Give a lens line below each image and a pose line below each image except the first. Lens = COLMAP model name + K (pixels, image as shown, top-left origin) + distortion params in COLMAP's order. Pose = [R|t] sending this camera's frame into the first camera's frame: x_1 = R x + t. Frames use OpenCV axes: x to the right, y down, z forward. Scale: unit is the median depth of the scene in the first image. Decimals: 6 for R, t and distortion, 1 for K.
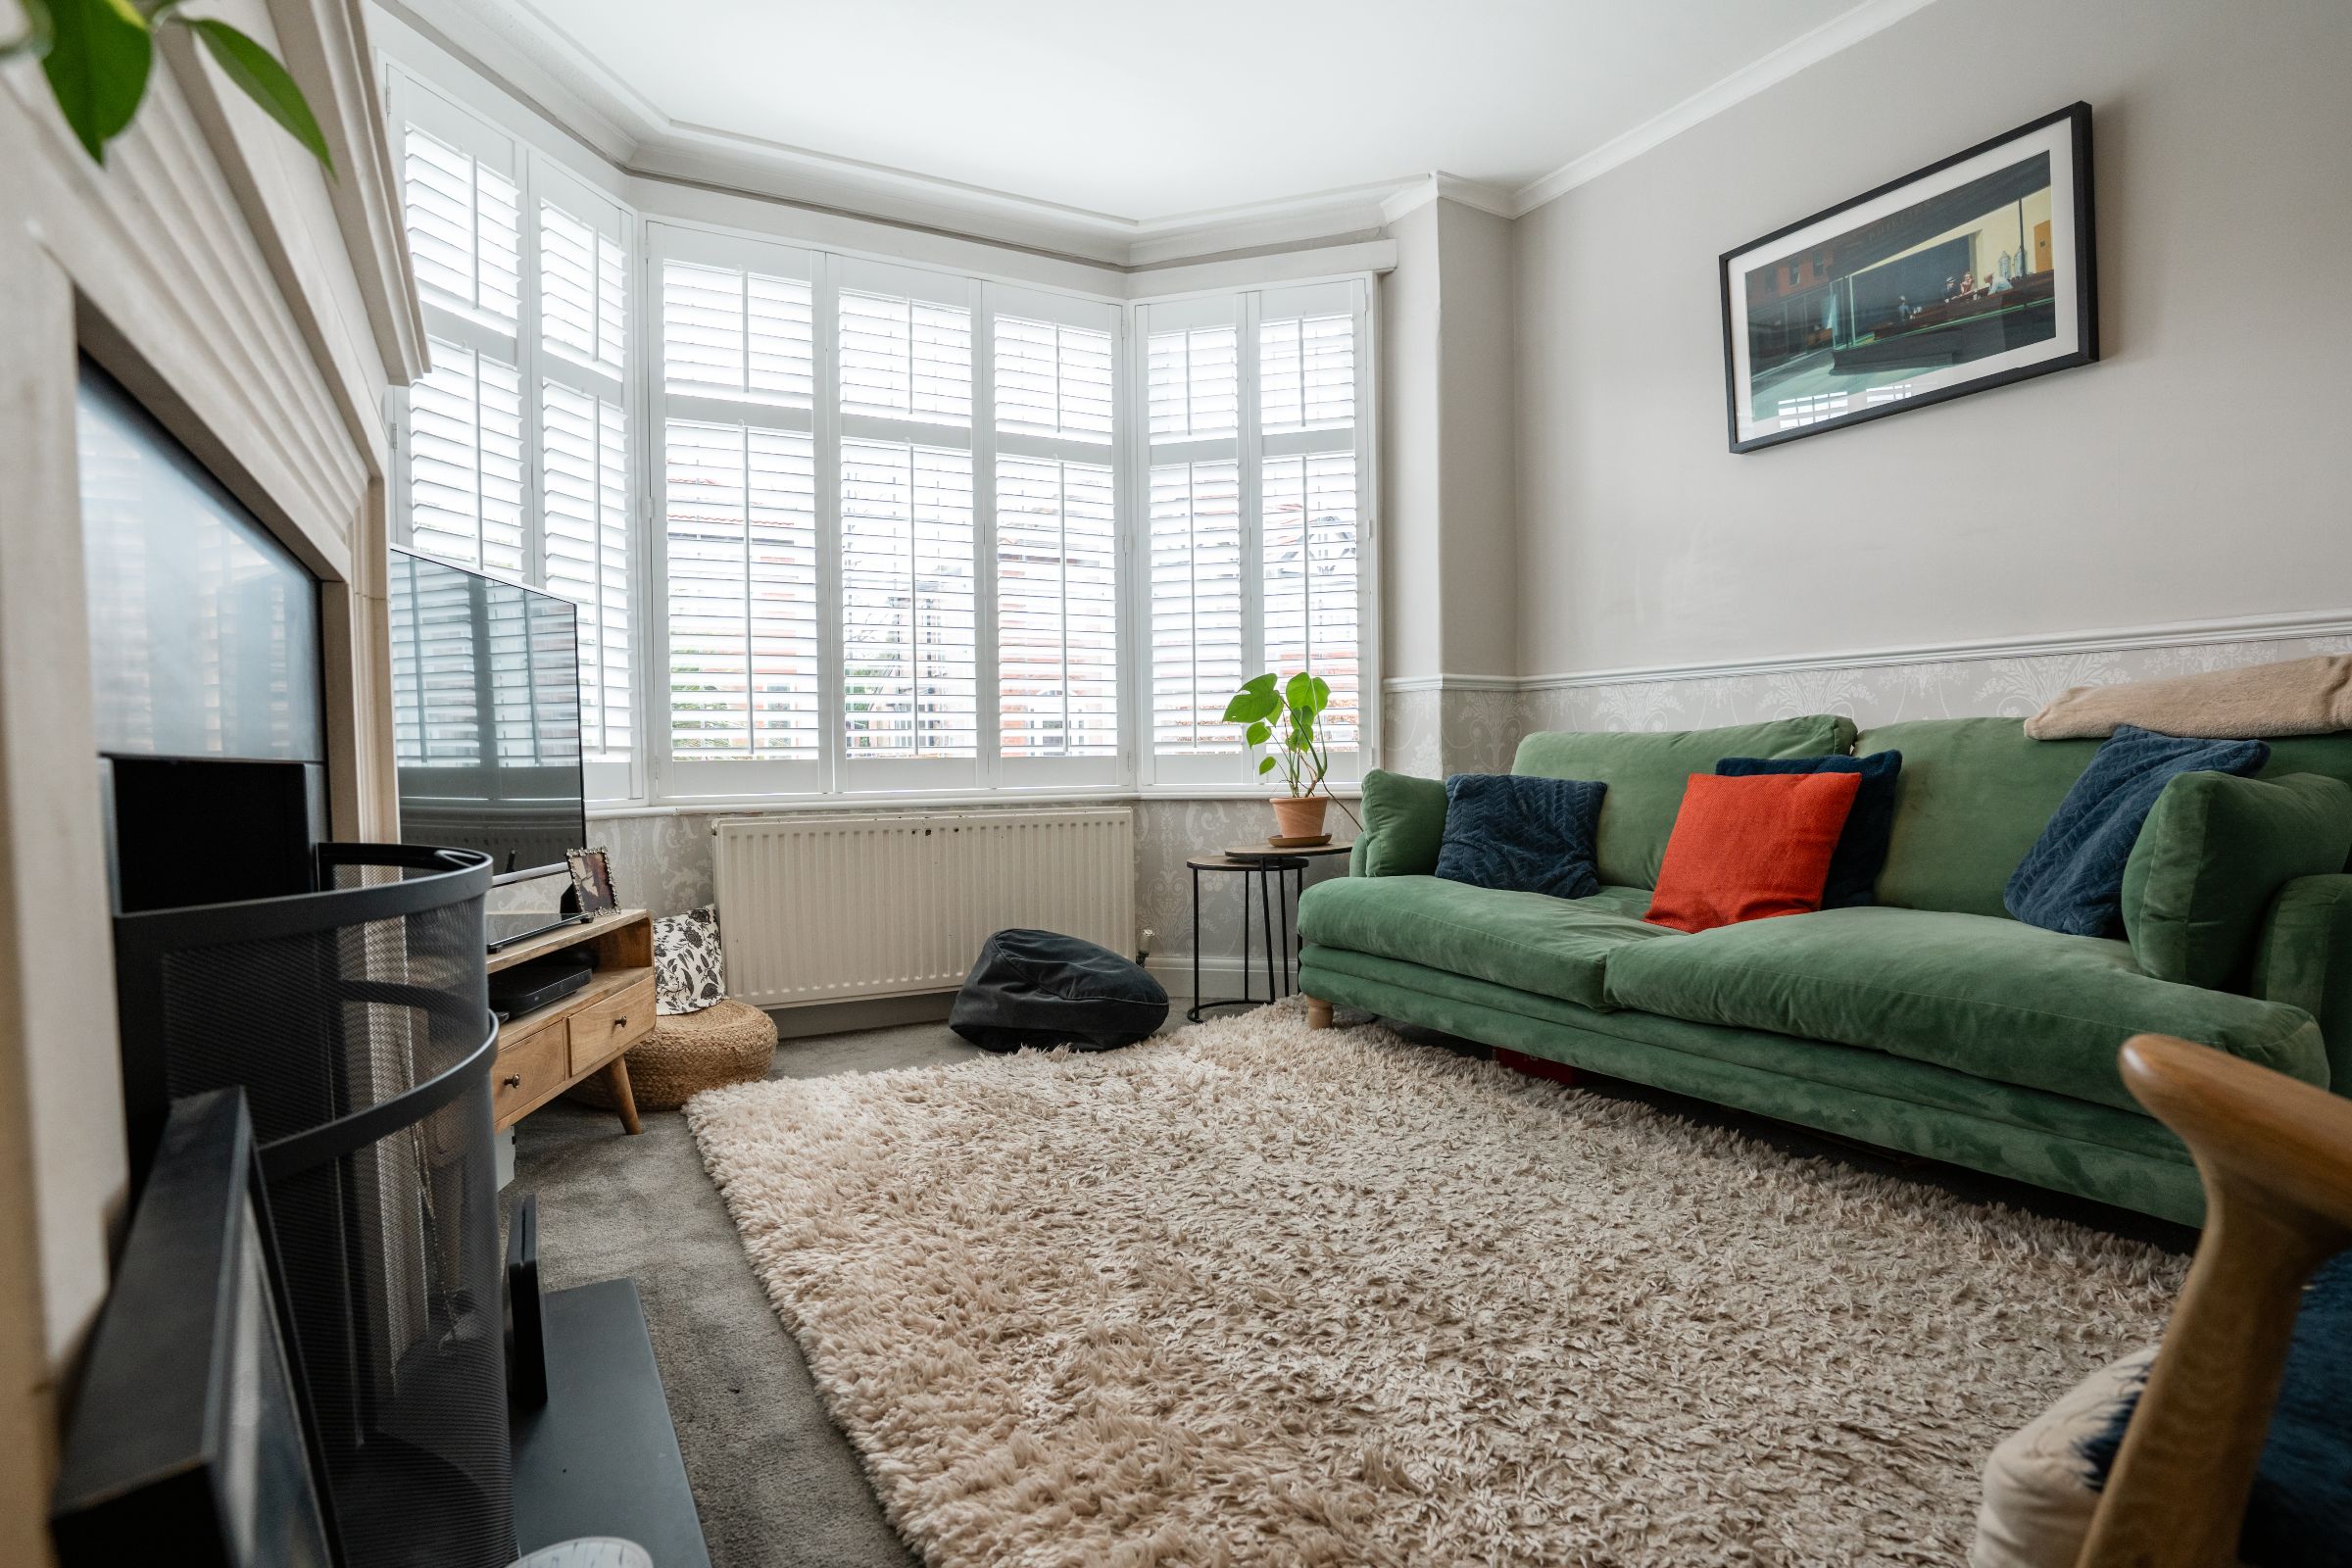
lens RADIAL K [[1278.4, 0, 1180.2], [0, 1278.4, 766.4], [0, 0, 1]] dist [0.000597, 0.000197]
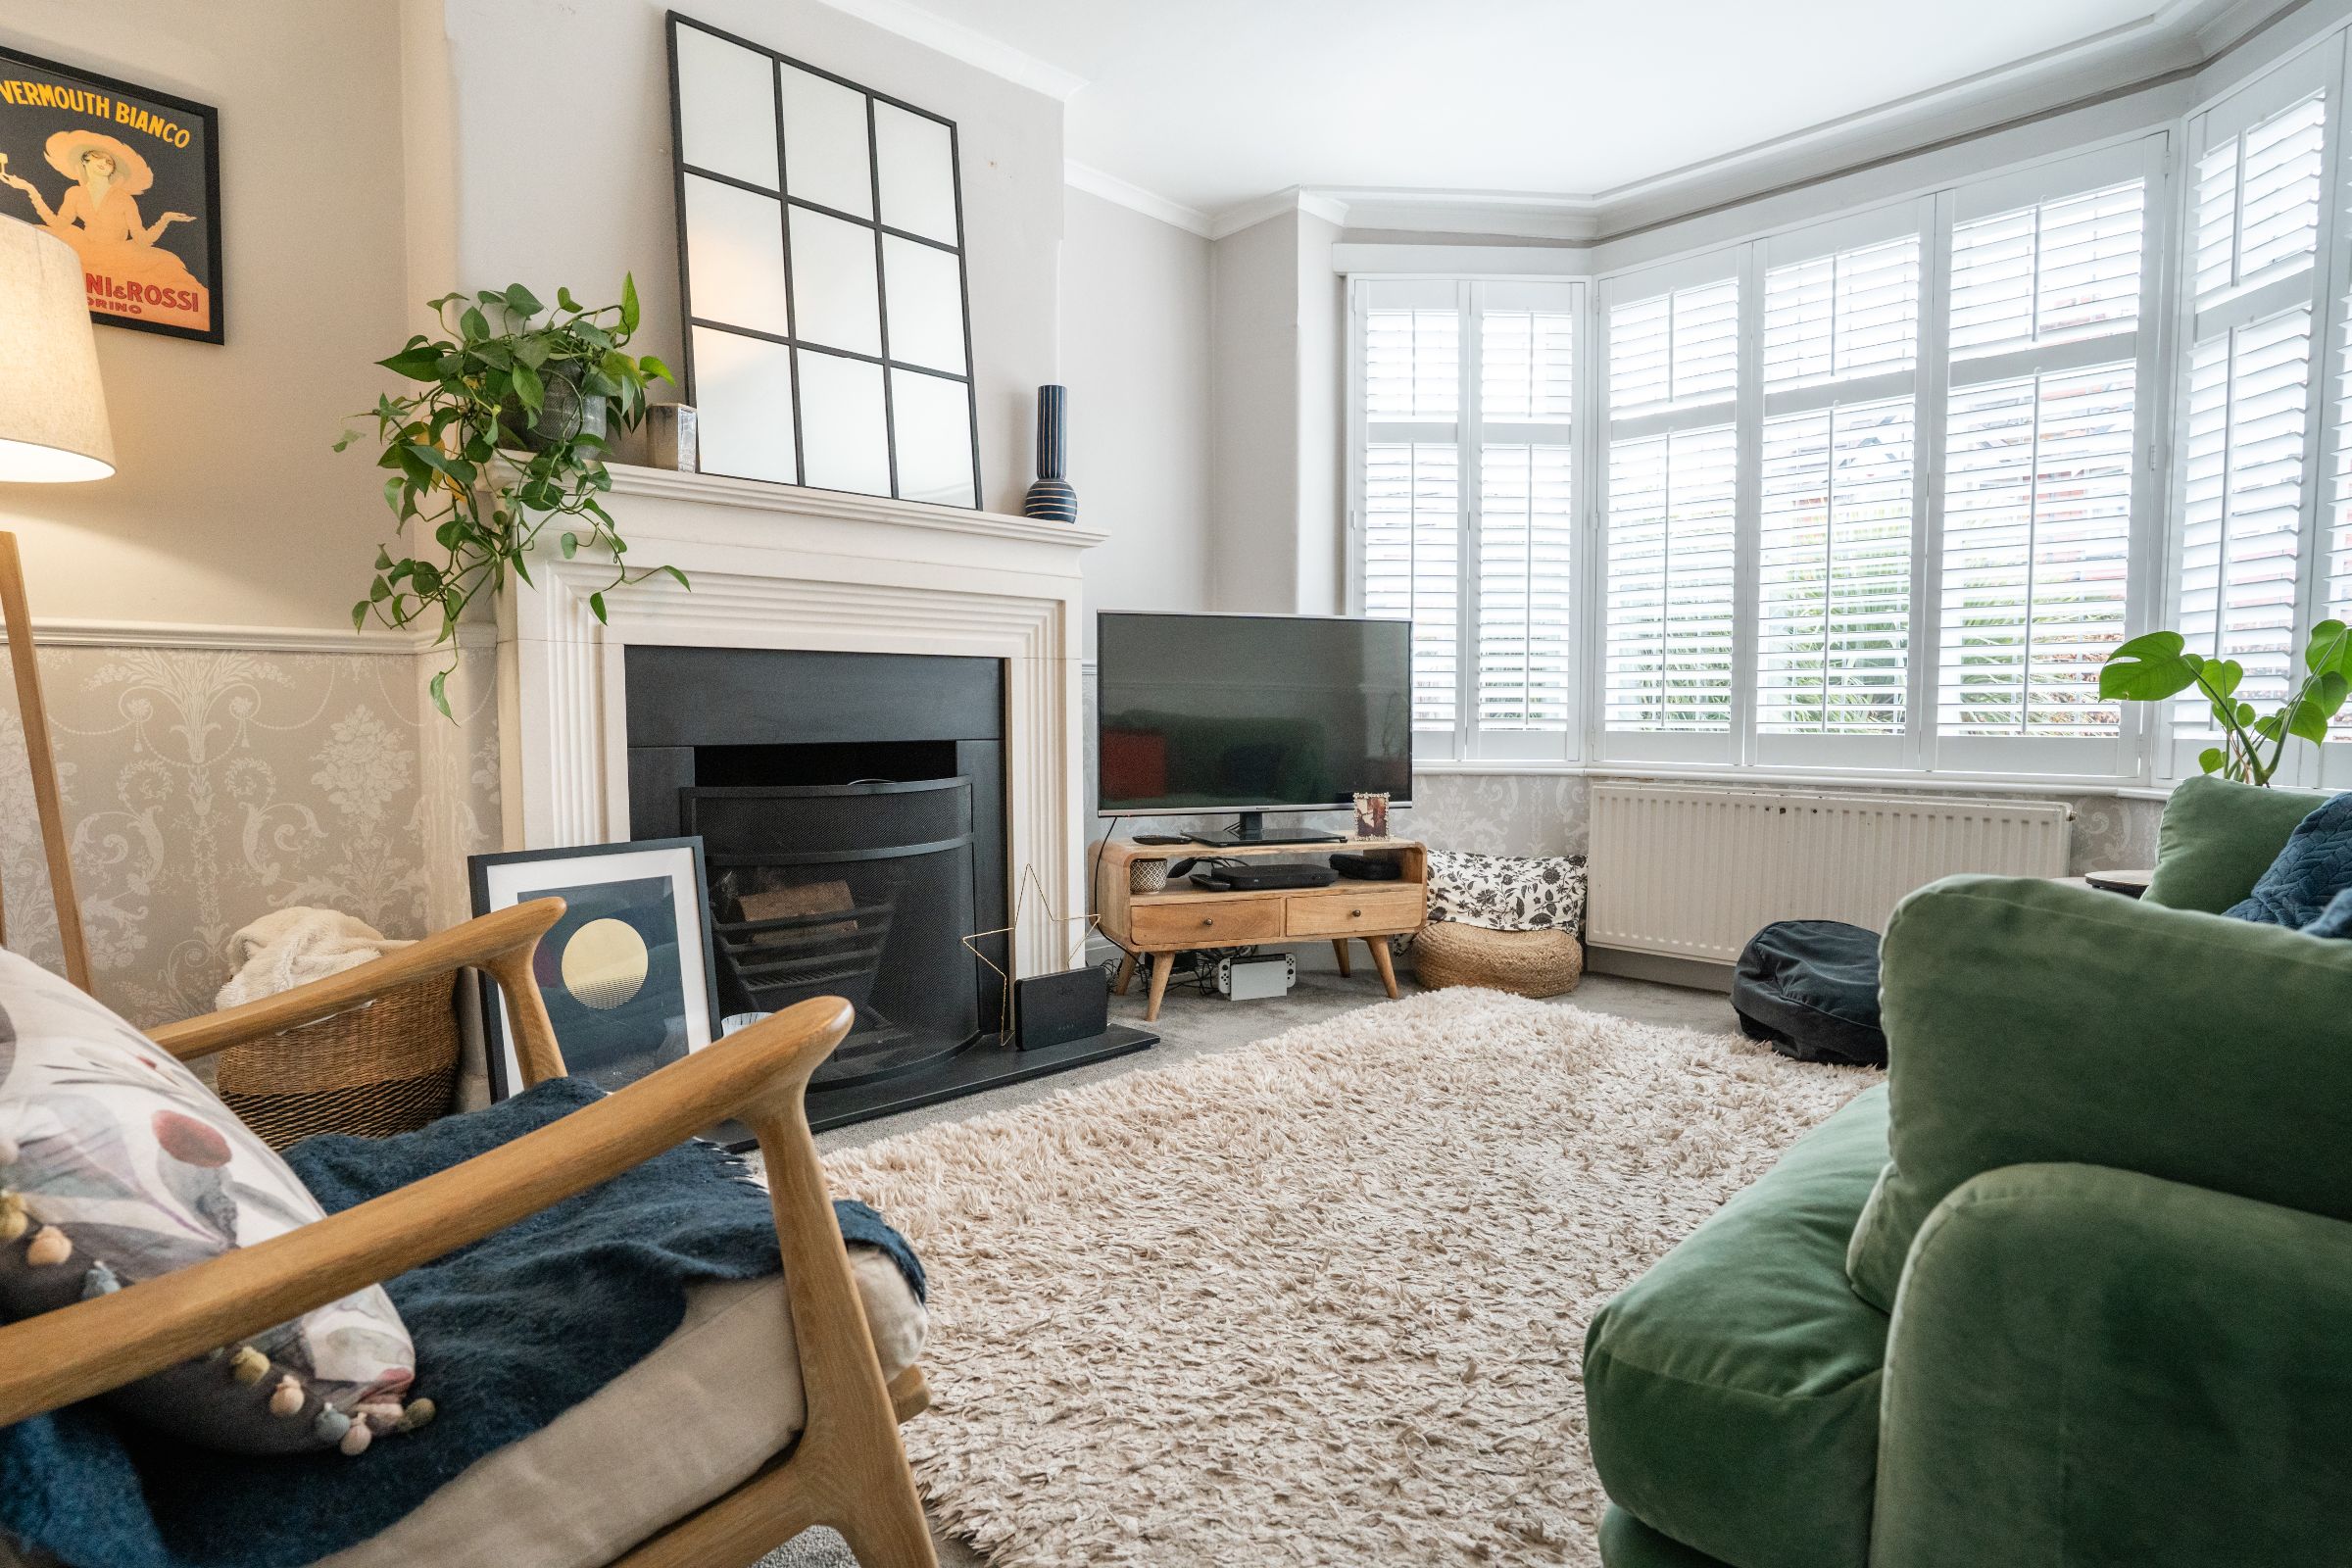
lens RADIAL K [[1190.4, 0, 1163.4], [0, 1190.4, 787.1], [0, 0, 1]] dist [-0.059490, 0.021607]
pose [[0.276027, 0.067059, -0.958808, 0.547294], [-0.023869, 0.997734, 0.062910, -0.011960], [0.960853, 0.005521, 0.277002, 0.303718]]
